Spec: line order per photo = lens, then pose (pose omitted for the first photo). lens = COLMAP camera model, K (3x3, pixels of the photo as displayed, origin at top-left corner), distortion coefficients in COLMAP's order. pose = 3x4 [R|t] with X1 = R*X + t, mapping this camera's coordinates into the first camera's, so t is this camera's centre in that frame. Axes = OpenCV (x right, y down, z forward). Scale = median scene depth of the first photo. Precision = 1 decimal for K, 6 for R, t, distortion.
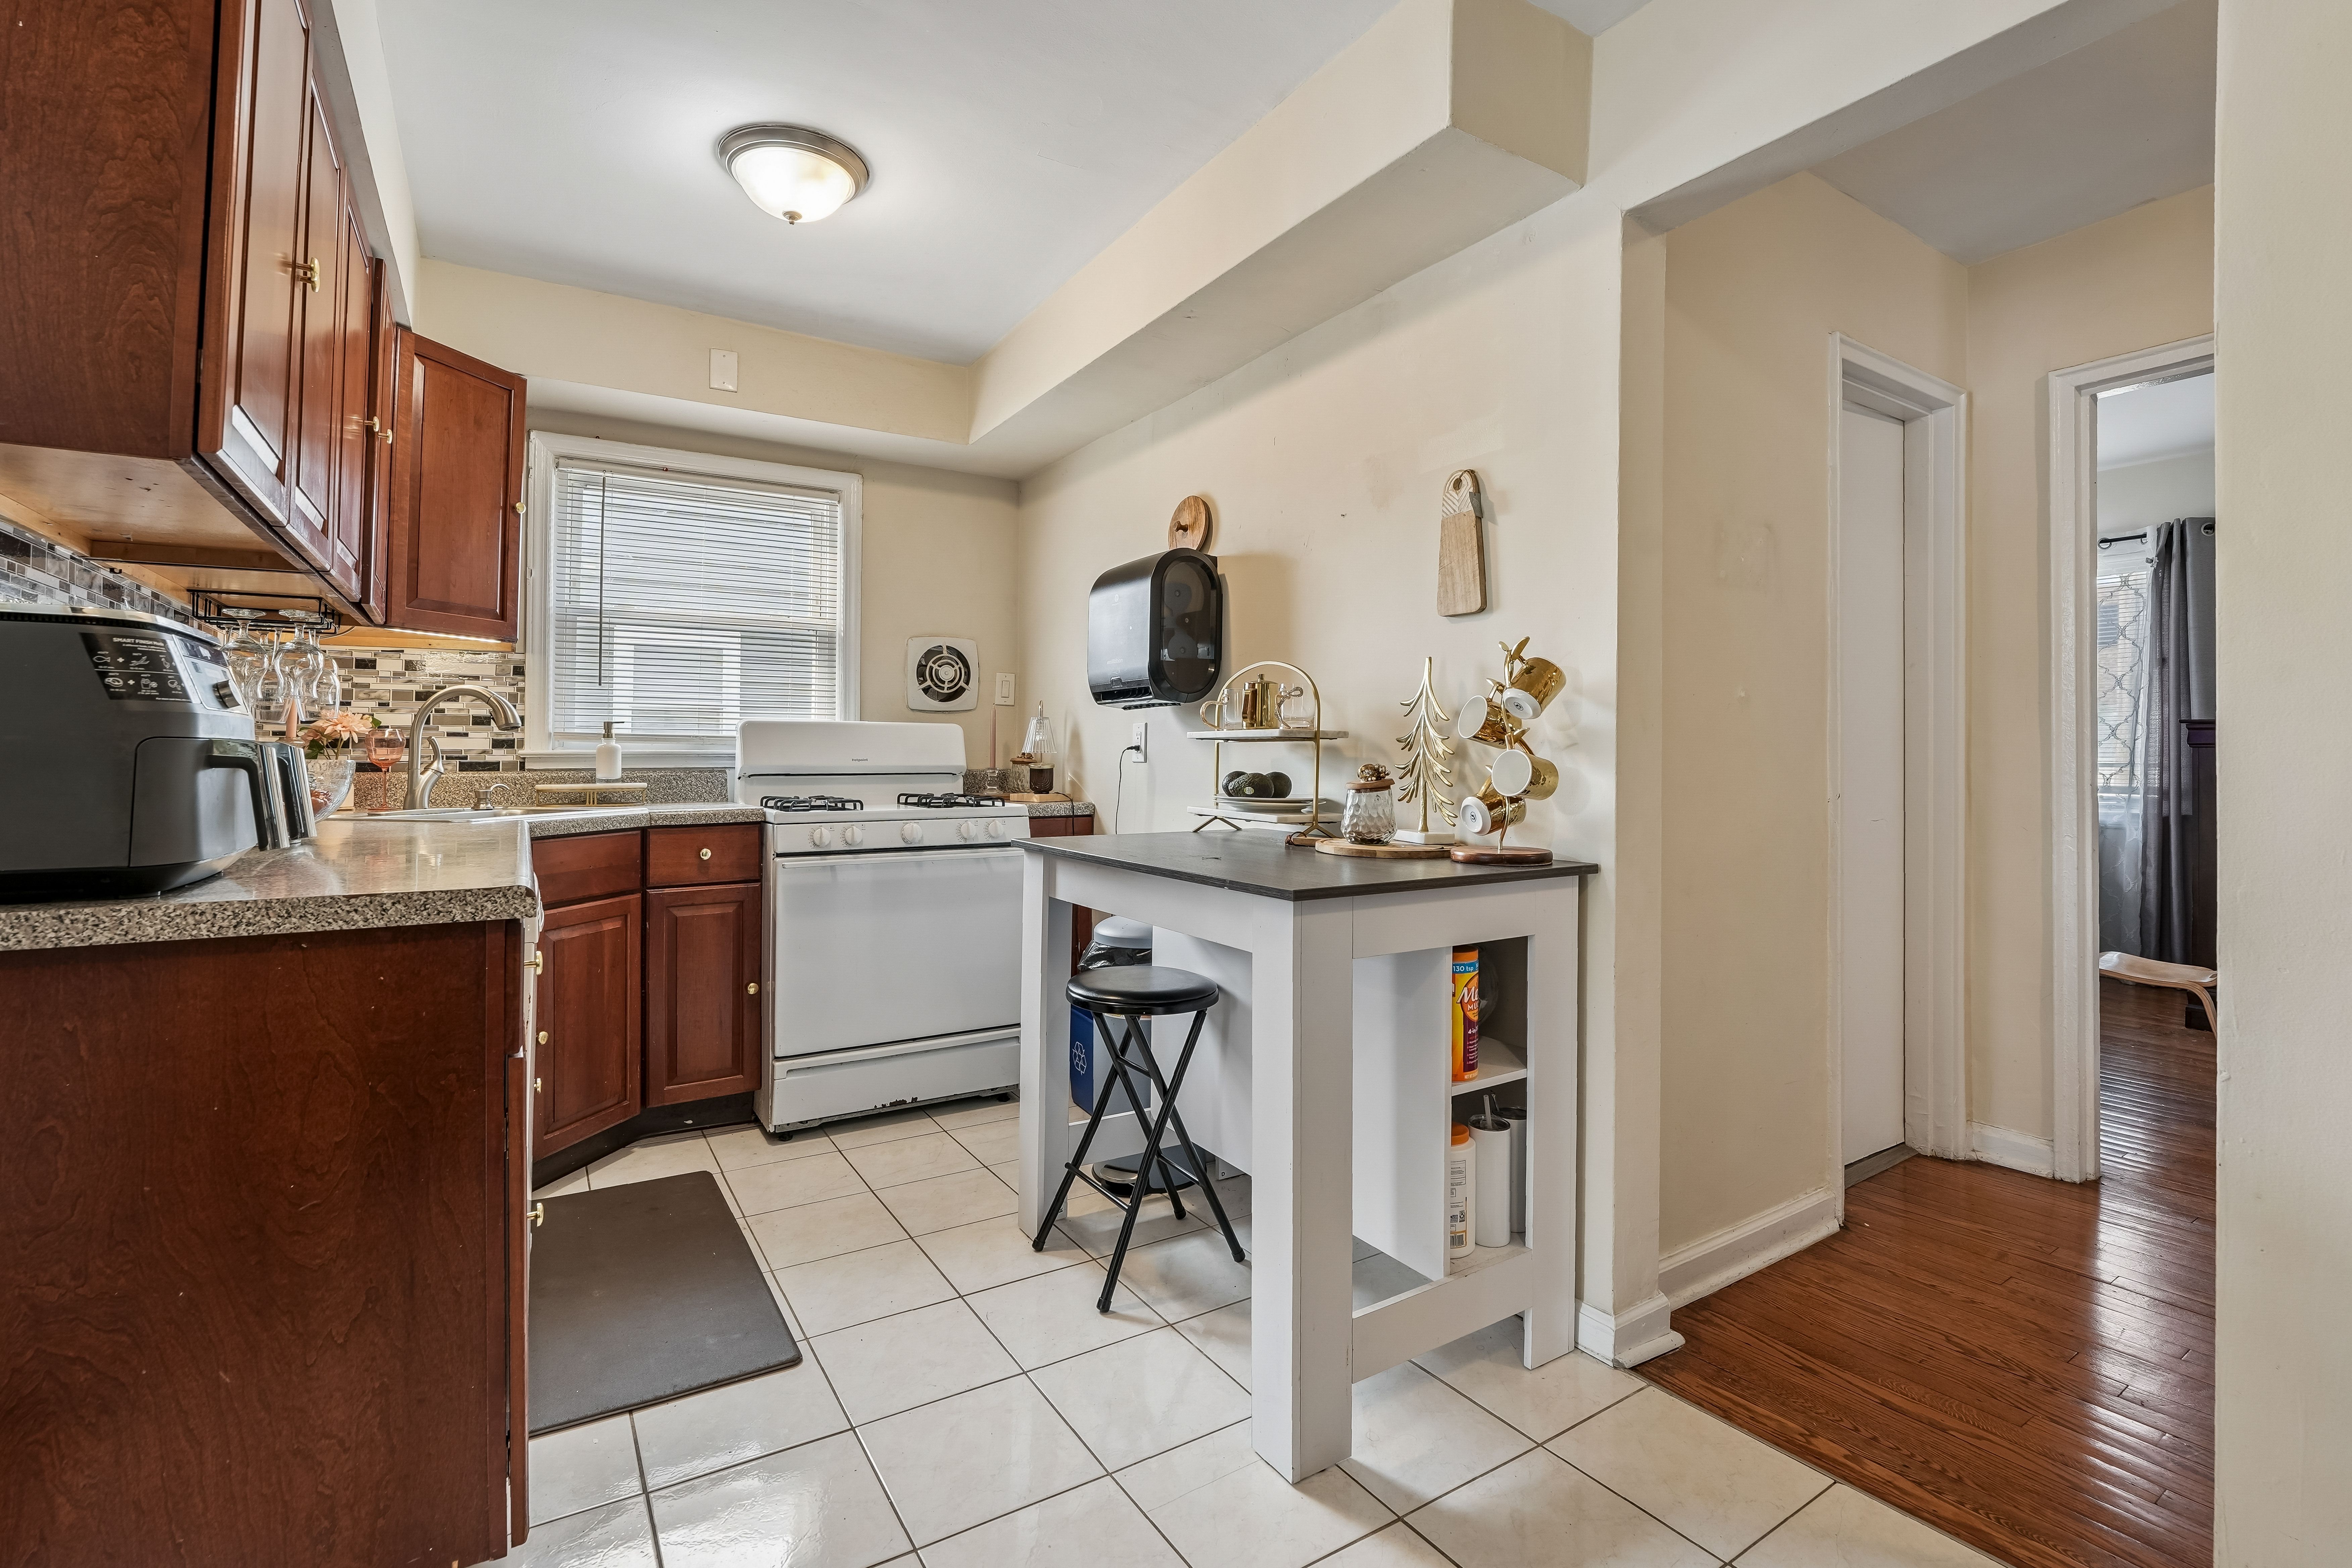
lens RADIAL K [[1030.1, 0, 1167.9], [0, 1030.1, 734.0], [0, 0, 1]] dist [-0.035418, -0.000345]
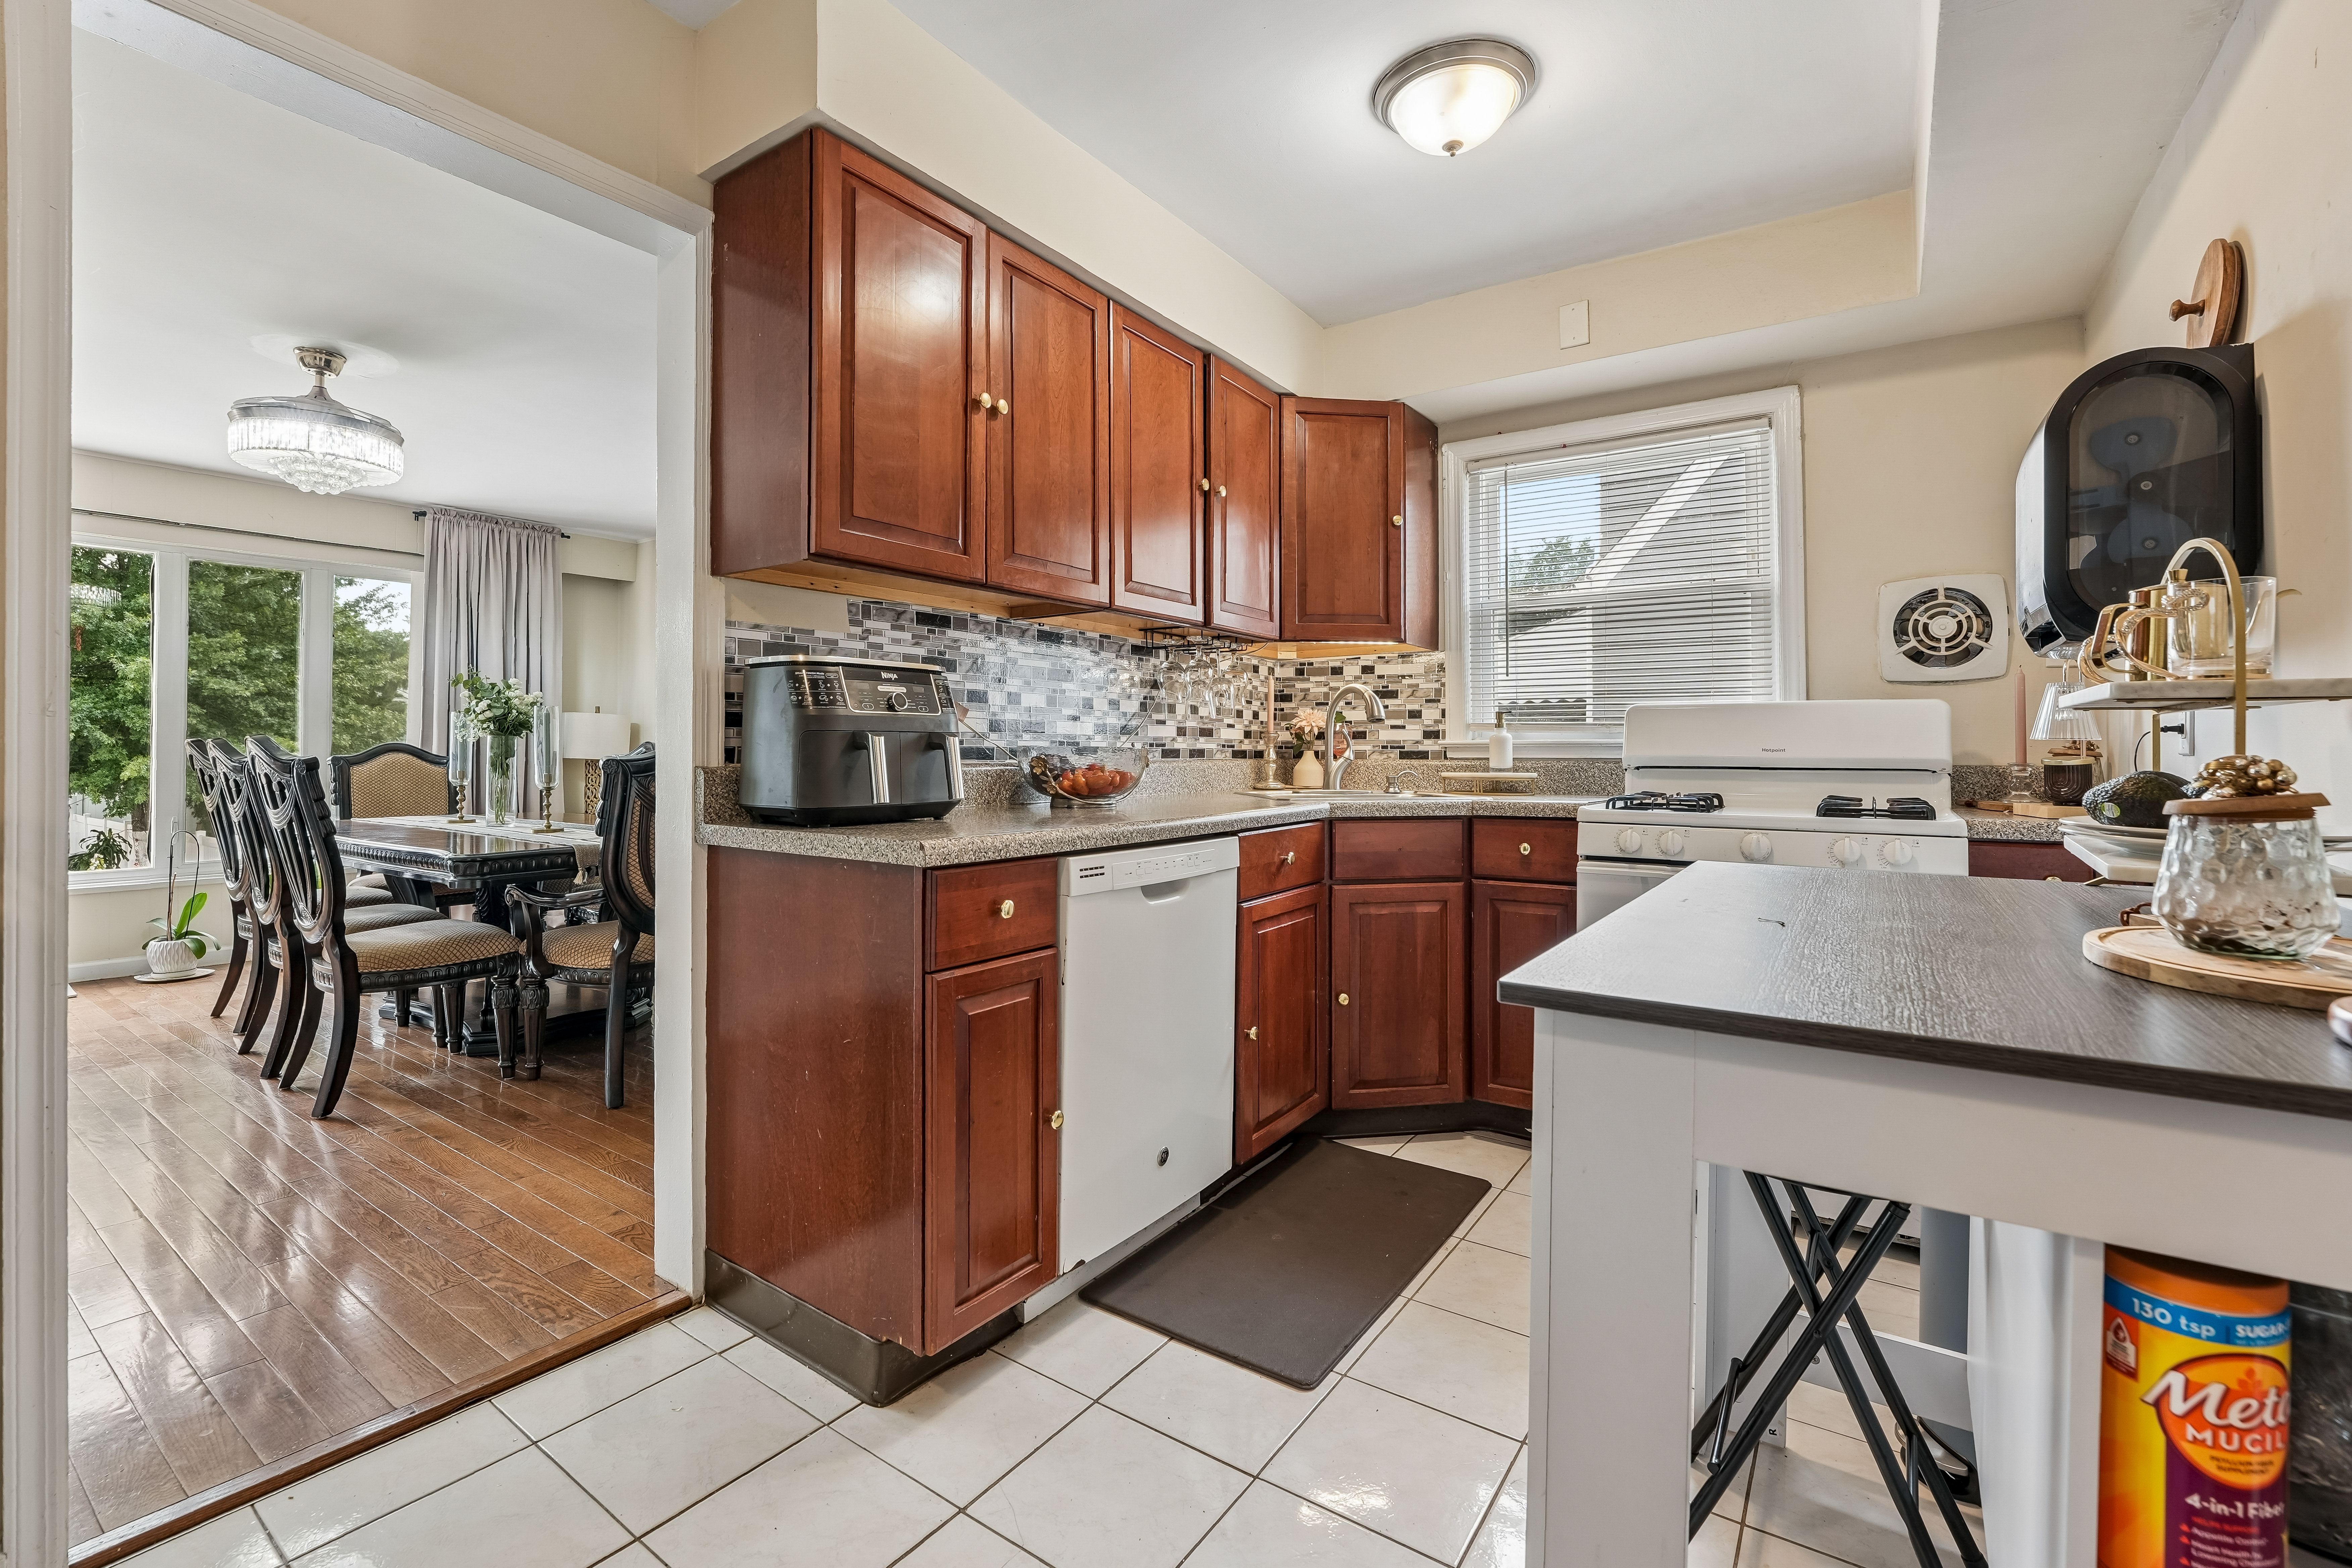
lens RADIAL K [[1030.1, 0, 1167.9], [0, 1030.1, 734.0], [0, 0, 1]] dist [-0.035418, -0.000345]
pose [[0.382219, -0.011810, -0.923996, 0.290616], [0.017681, 0.999829, -0.005465, 0.010854], [0.923903, -0.014249, 0.382362, 0.334321]]
